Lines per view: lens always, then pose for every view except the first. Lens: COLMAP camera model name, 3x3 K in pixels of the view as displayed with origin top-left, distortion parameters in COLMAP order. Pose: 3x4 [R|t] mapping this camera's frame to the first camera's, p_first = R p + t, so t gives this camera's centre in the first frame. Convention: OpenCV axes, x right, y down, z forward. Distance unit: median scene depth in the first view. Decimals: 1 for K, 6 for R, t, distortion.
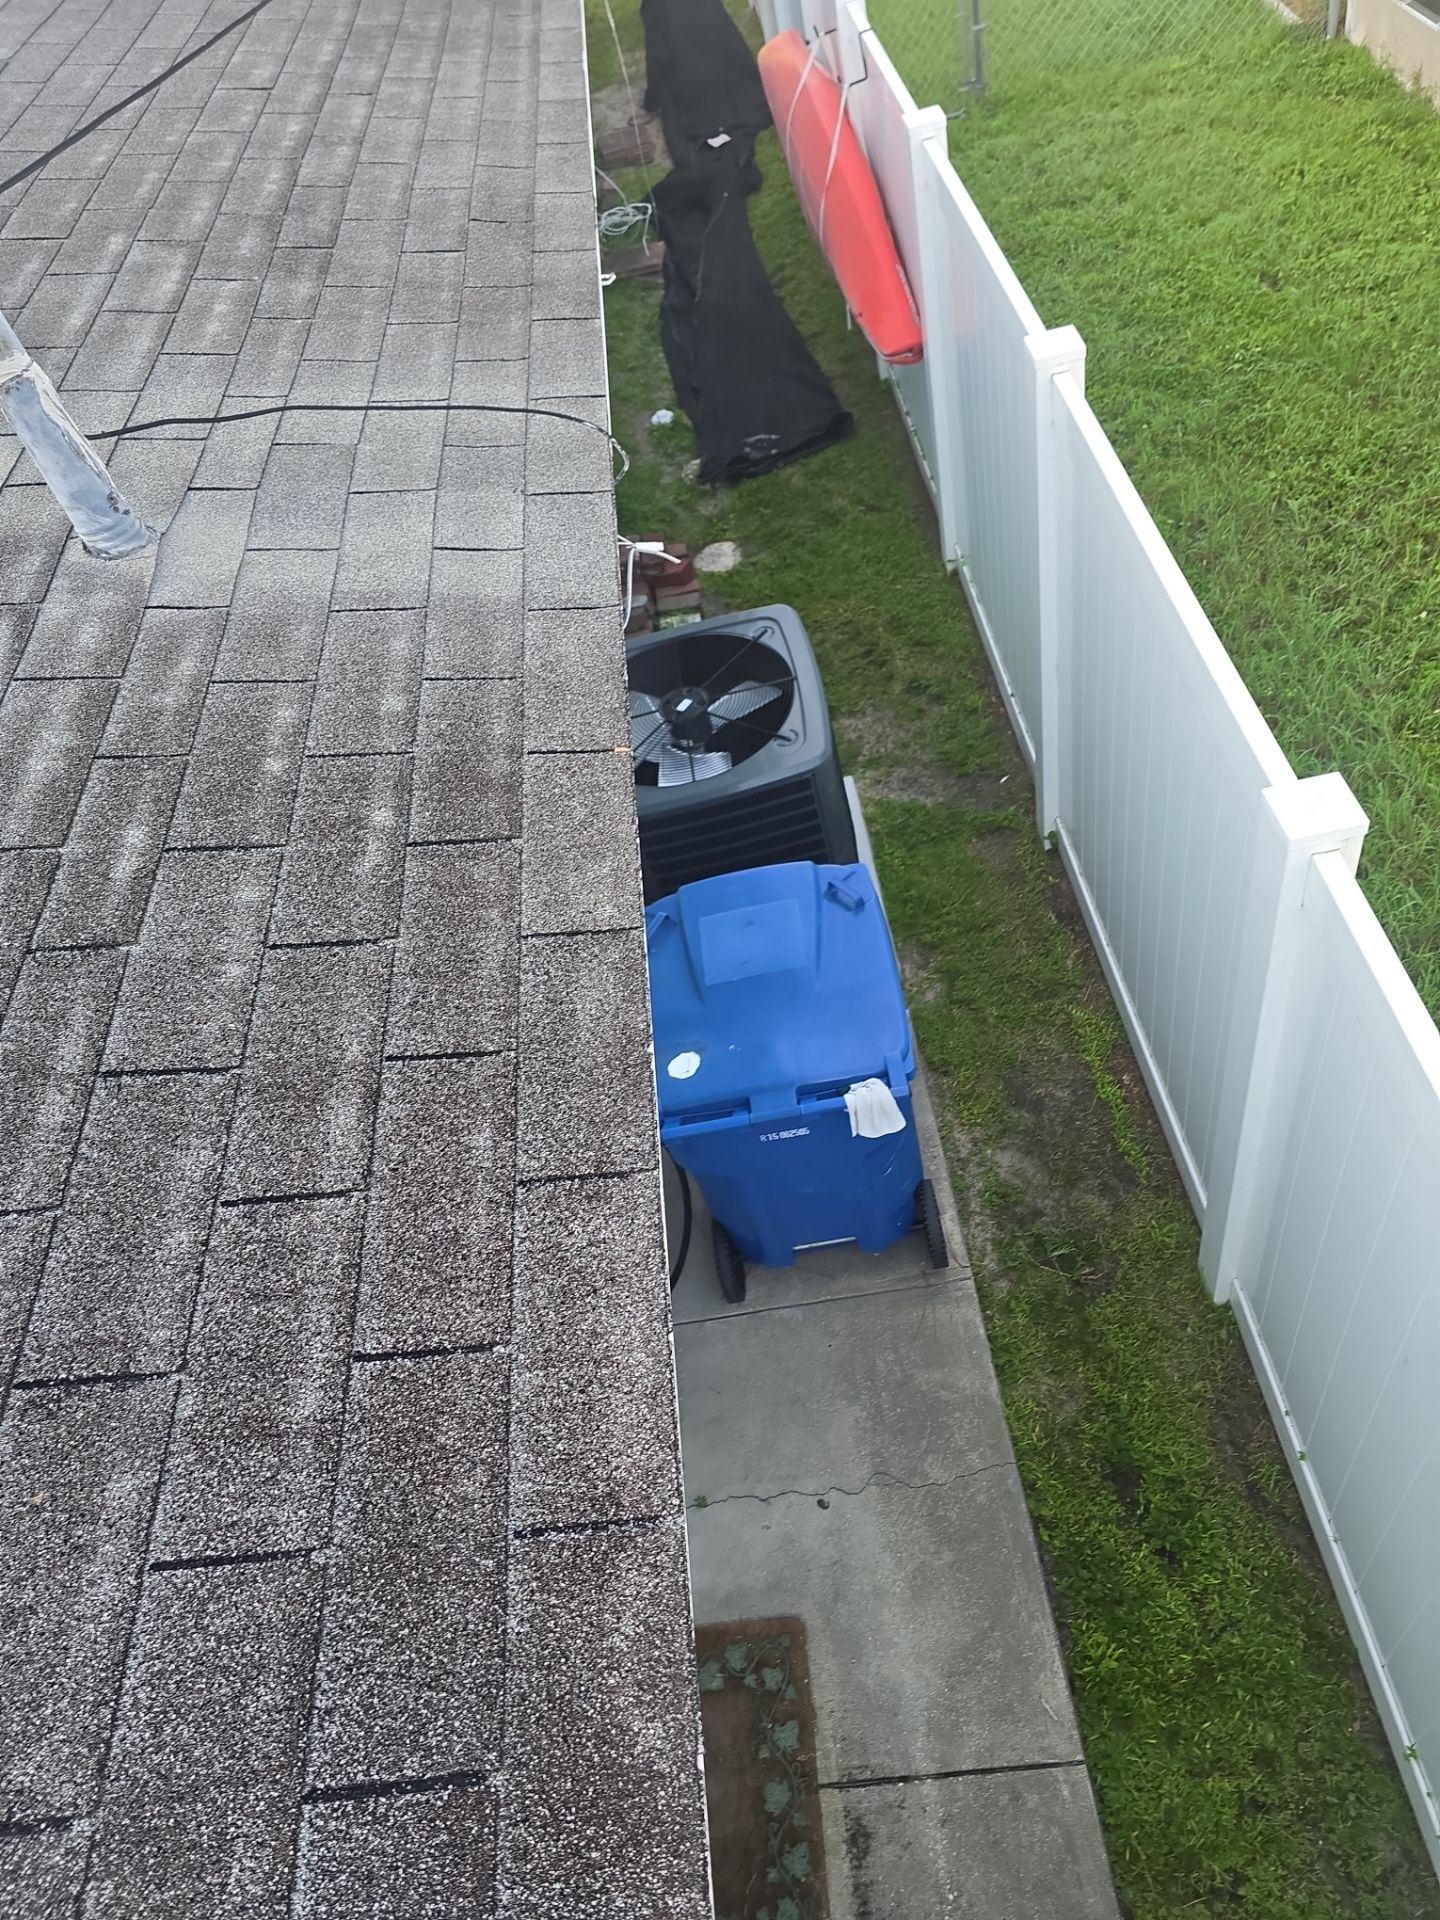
lens RADIAL K [[1283.5, 0, 715.8], [0, 1283.5, 959.8], [0, 0, 1]] dist [0.050491, -0.046976]
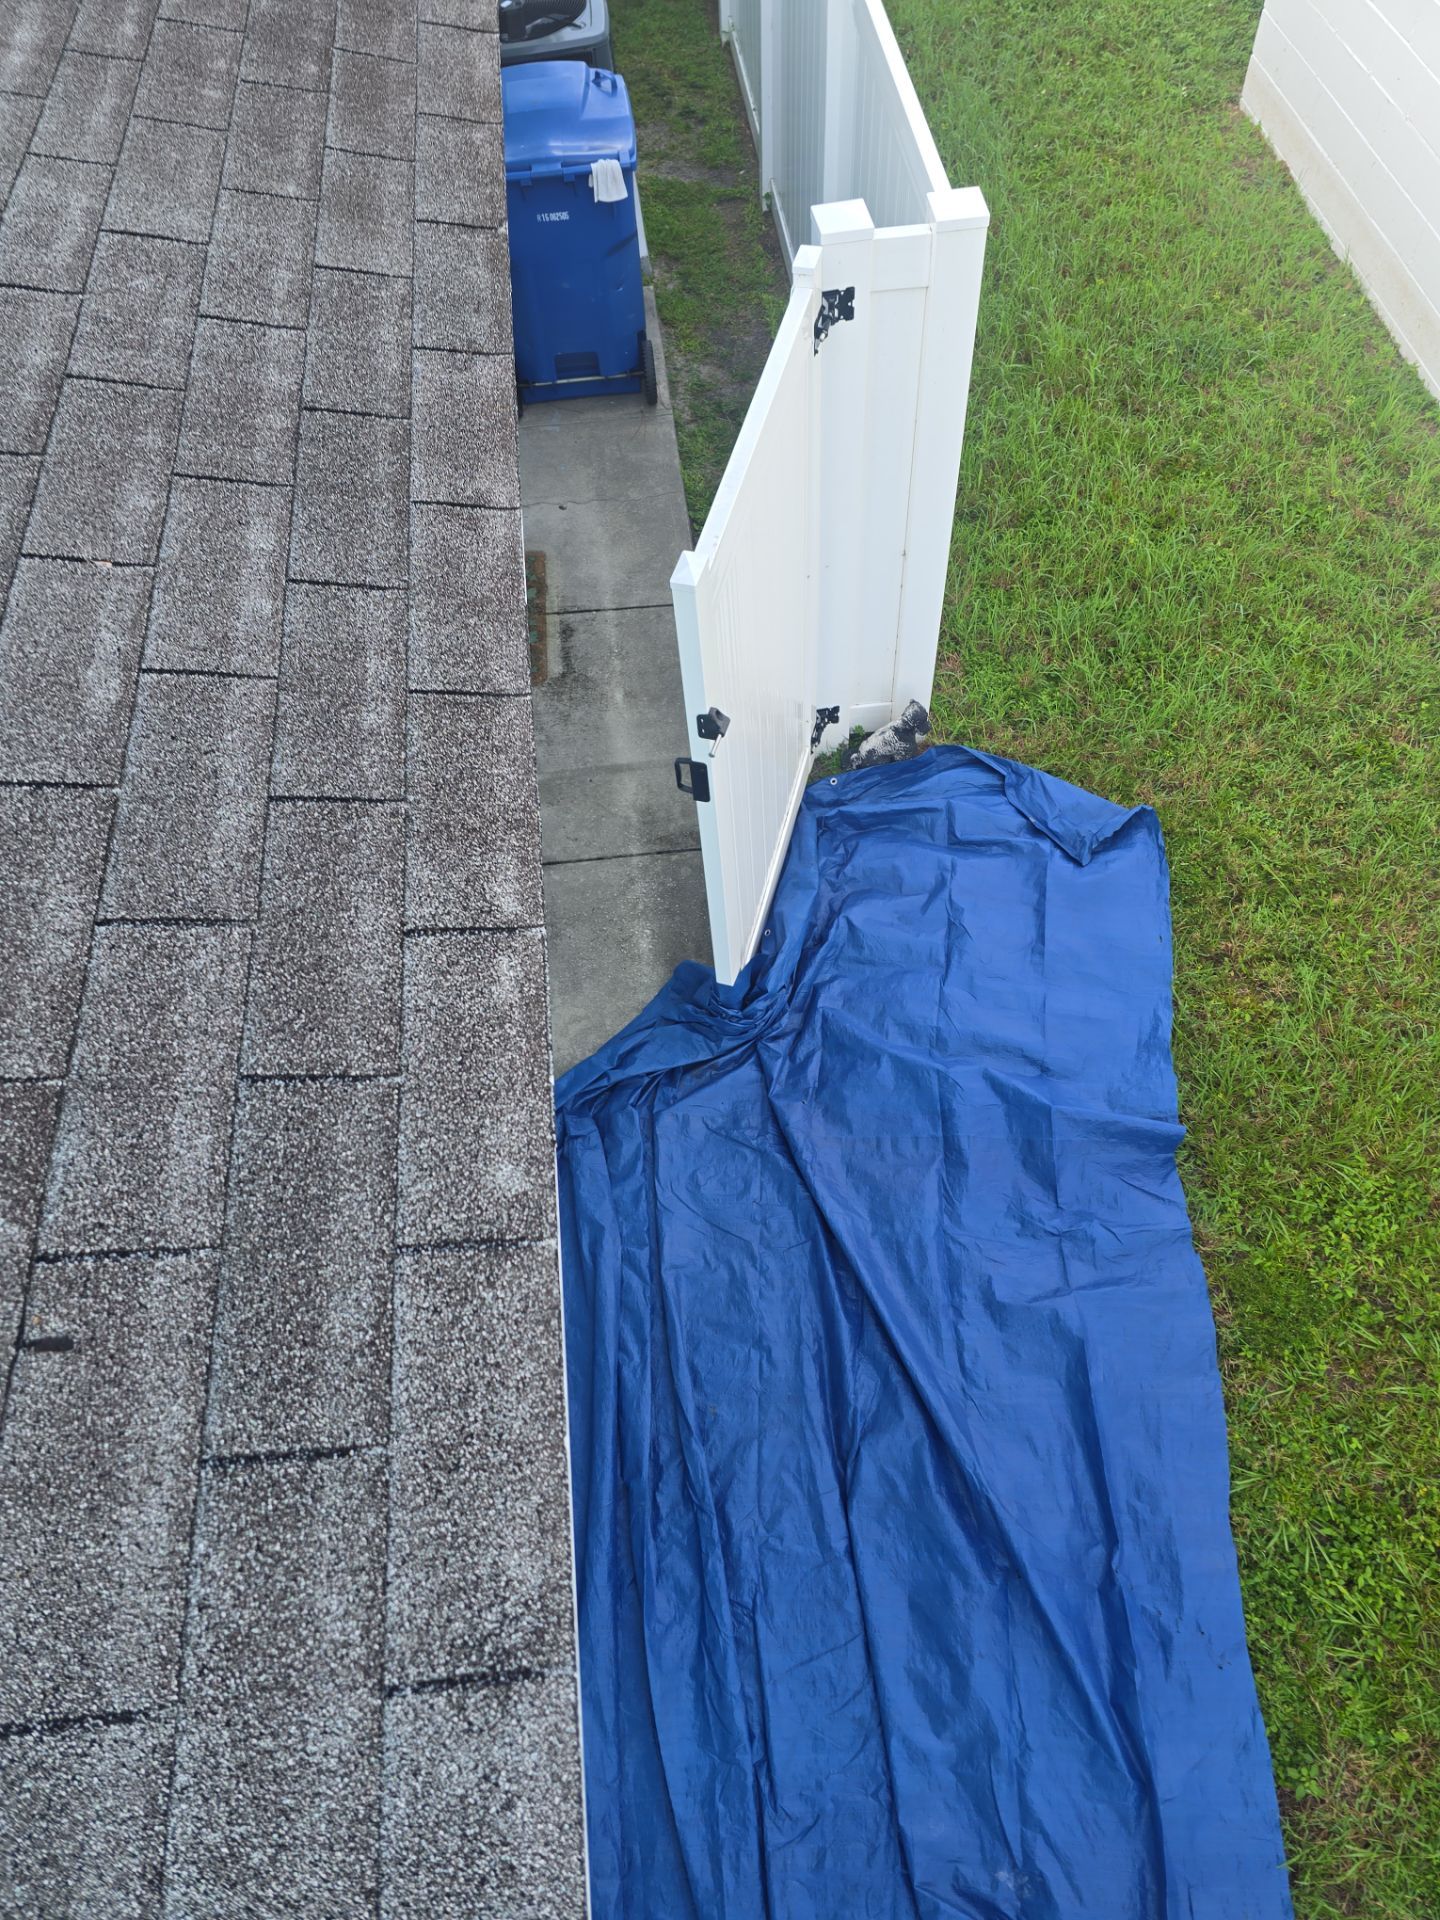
lens RADIAL K [[1267.6, 0, 718.9], [0, 1267.6, 942.9], [0, 0, 1]] dist [0.060835, -0.057221]
pose [[0.984419, 0.068668, 0.161876, 0.050434], [-0.088577, 0.988916, 0.119165, 0.682218], [-0.151899, -0.131647, 0.979590, -0.578860]]
